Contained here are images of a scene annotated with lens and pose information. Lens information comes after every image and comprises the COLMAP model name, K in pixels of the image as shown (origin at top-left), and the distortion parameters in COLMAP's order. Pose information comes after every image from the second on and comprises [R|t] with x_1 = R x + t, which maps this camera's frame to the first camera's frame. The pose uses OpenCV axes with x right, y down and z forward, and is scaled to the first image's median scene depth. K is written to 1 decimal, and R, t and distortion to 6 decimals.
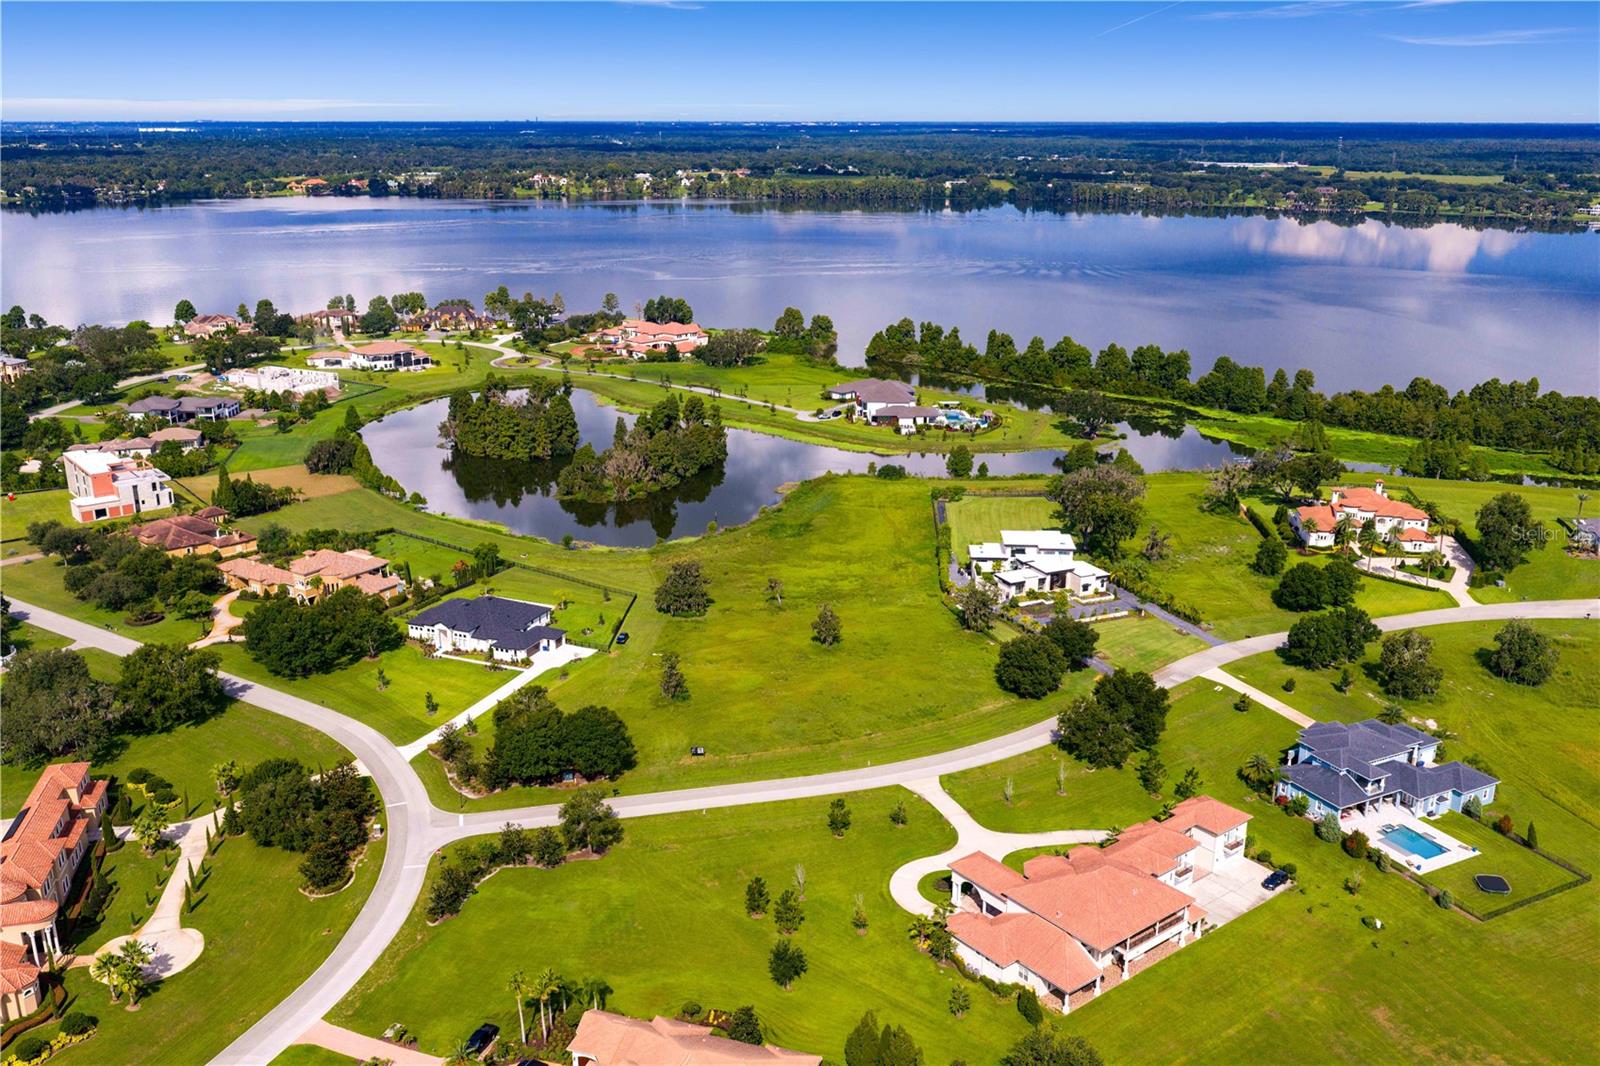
lens RADIAL K [[1352.2, 0, 800.0], [0, 1352.2, 533.0], [0, 0, 1]] dist [0.029882, -0.063784]
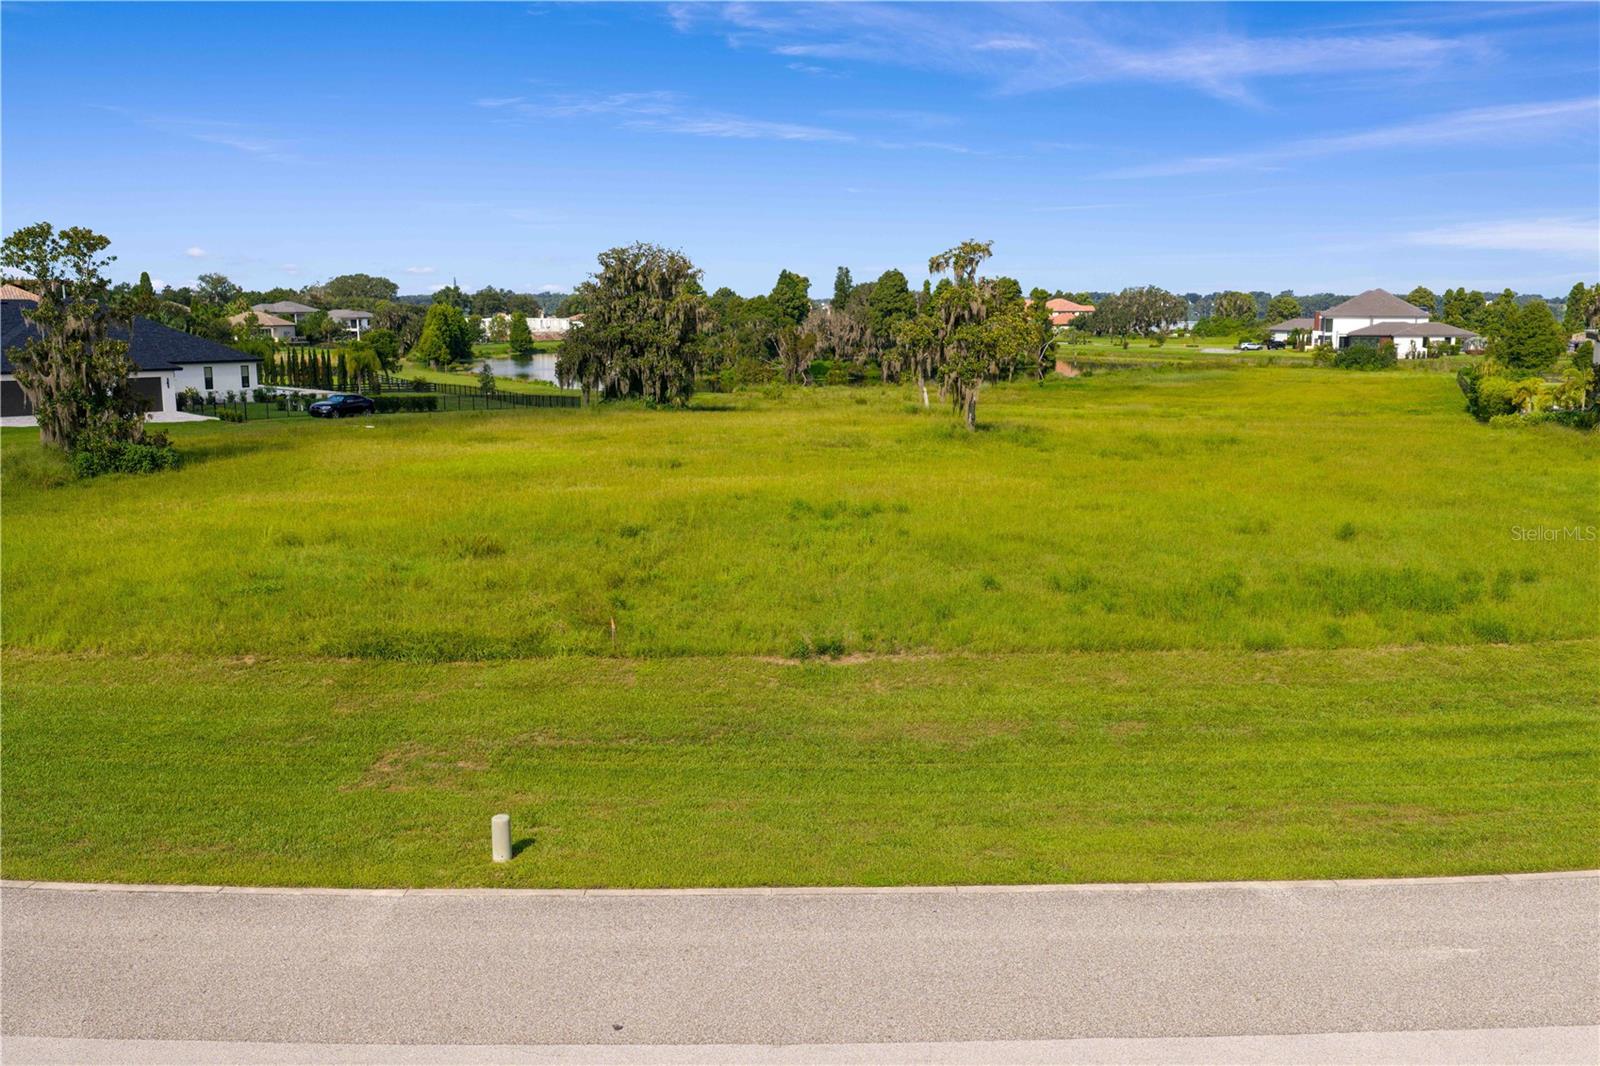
lens RADIAL K [[1327.8, 0, 800.1], [0, 1327.8, 538.0], [0, 0, 1]] dist [0.013568, -0.022336]
pose [[0.933845, 0.058826, -0.352808, 0.044691], [-0.102942, 0.988851, -0.107599, 0.075892], [0.342544, 0.136799, 0.929489, 0.443986]]
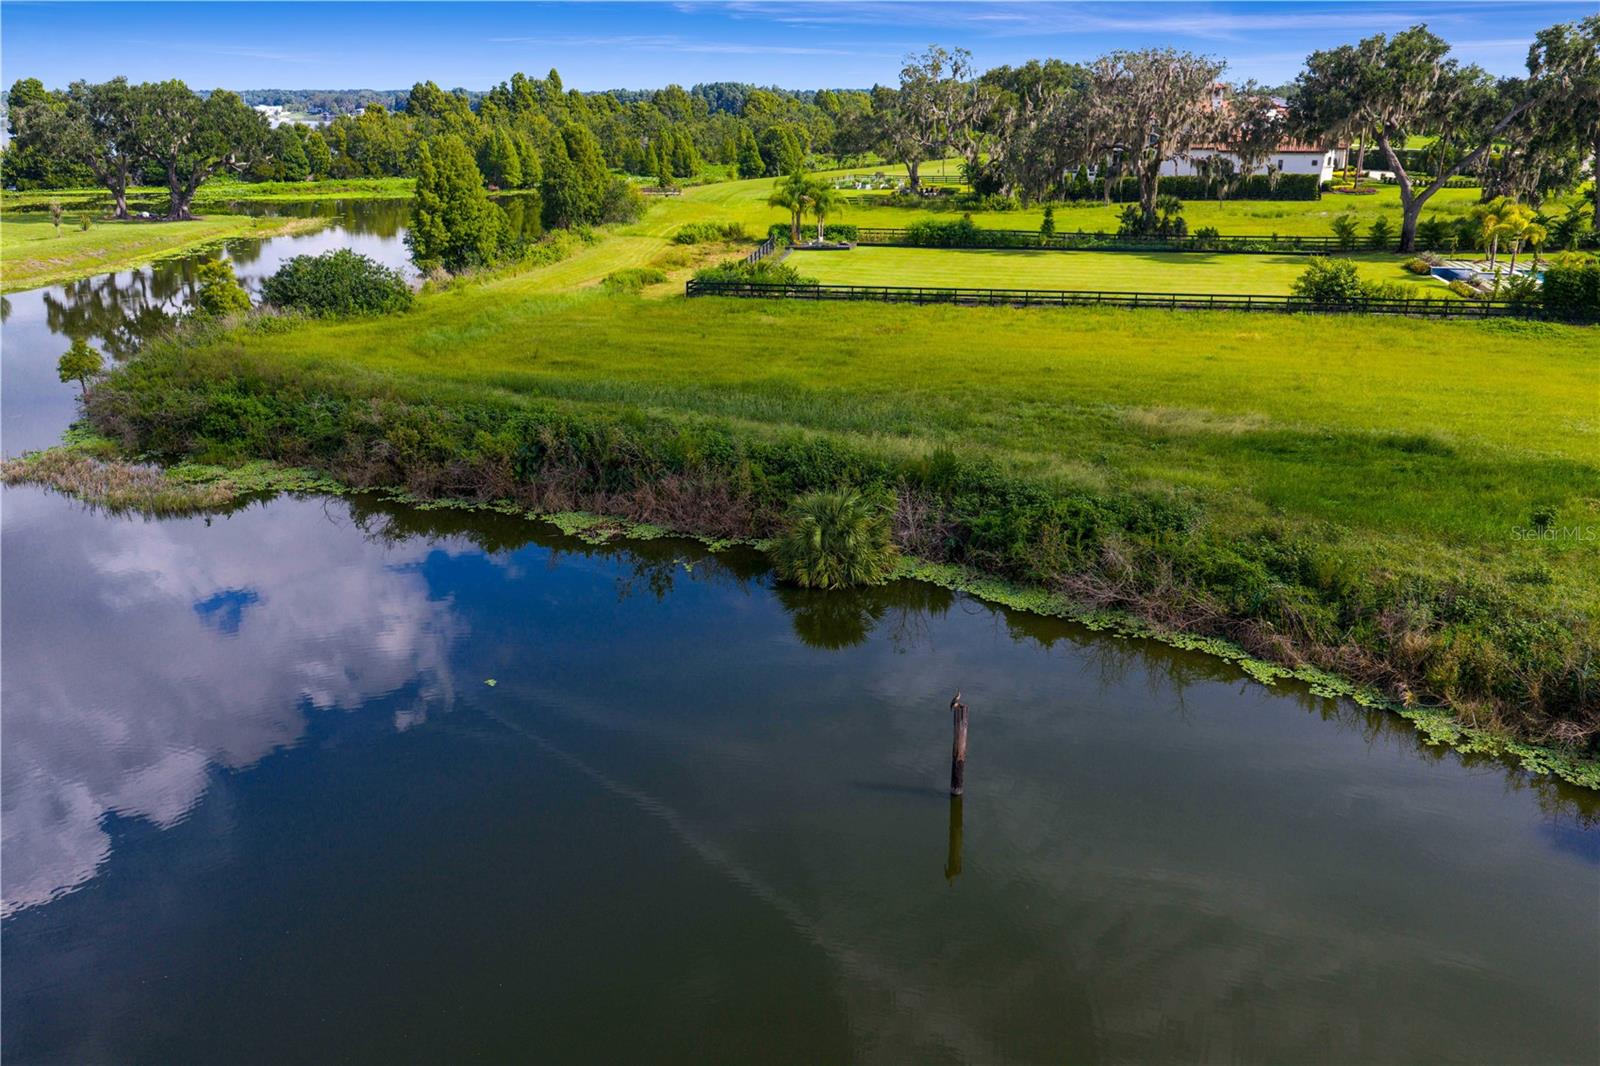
lens RADIAL K [[1327.8, 0, 800.1], [0, 1327.8, 538.0], [0, 0, 1]] dist [0.013568, -0.022336]
pose [[0.152252, -0.307669, 0.939233, -0.100495], [0.291755, 0.921954, 0.254714, -0.034785], [-0.944298, 0.235245, 0.230134, 0.786041]]
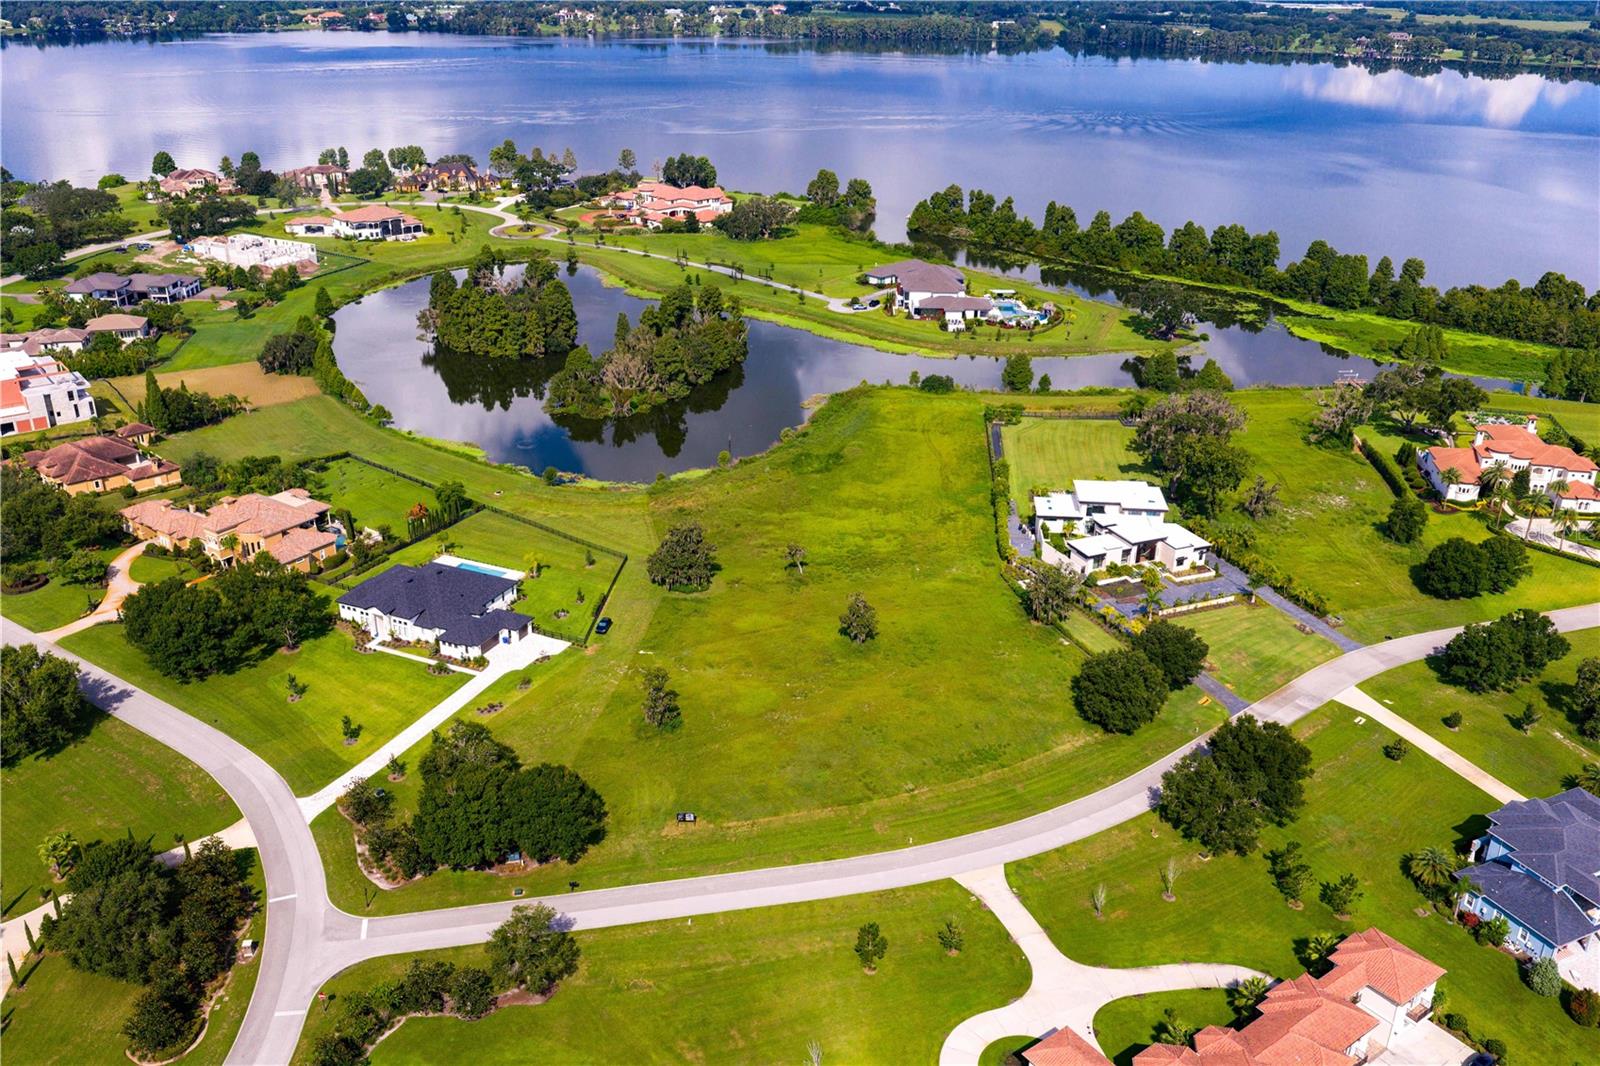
lens RADIAL K [[1327.8, 0, 800.1], [0, 1327.8, 538.0], [0, 0, 1]] dist [0.013568, -0.022336]
pose [[0.999580, 0.019180, -0.021723, 0.000850], [-0.016456, 0.992720, 0.119319, -0.040971], [0.023854, -0.118911, 0.992618, 0.133536]]
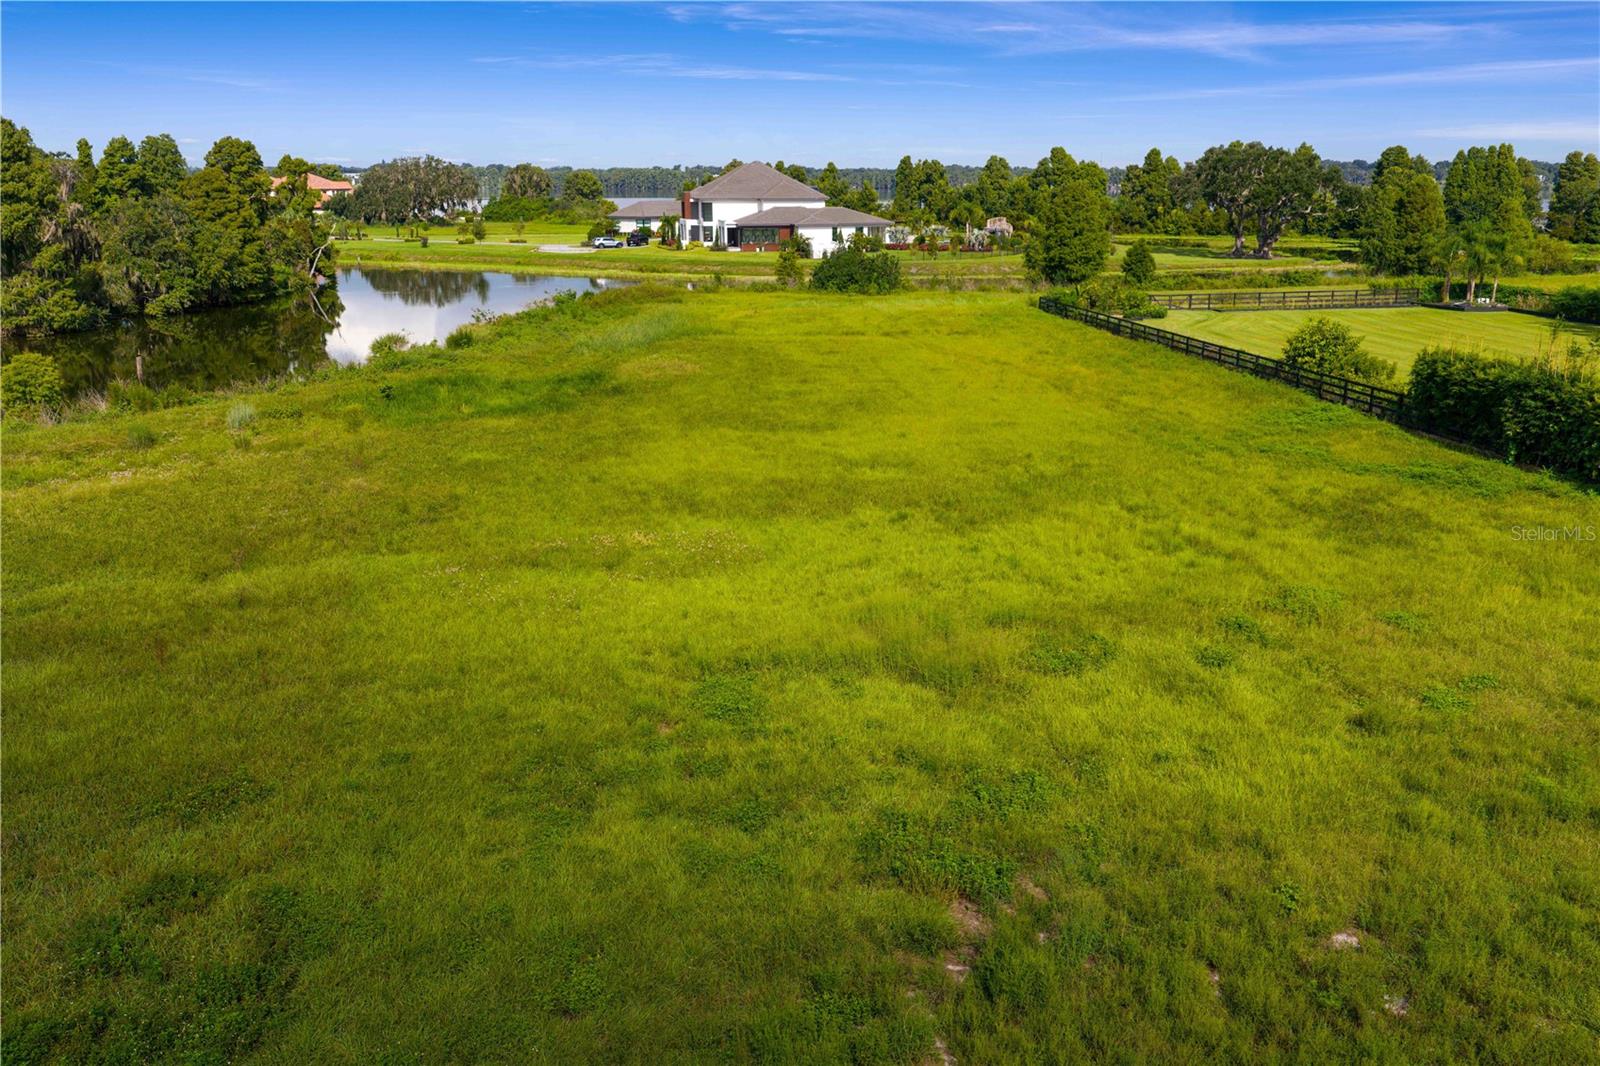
lens RADIAL K [[1327.8, 0, 800.1], [0, 1327.8, 538.0], [0, 0, 1]] dist [0.013568, -0.022336]
pose [[0.982880, -0.051200, 0.176991, -0.000433], [0.057360, 0.997907, -0.029863, 0.019128], [-0.175092, 0.039504, 0.983759, 0.621832]]
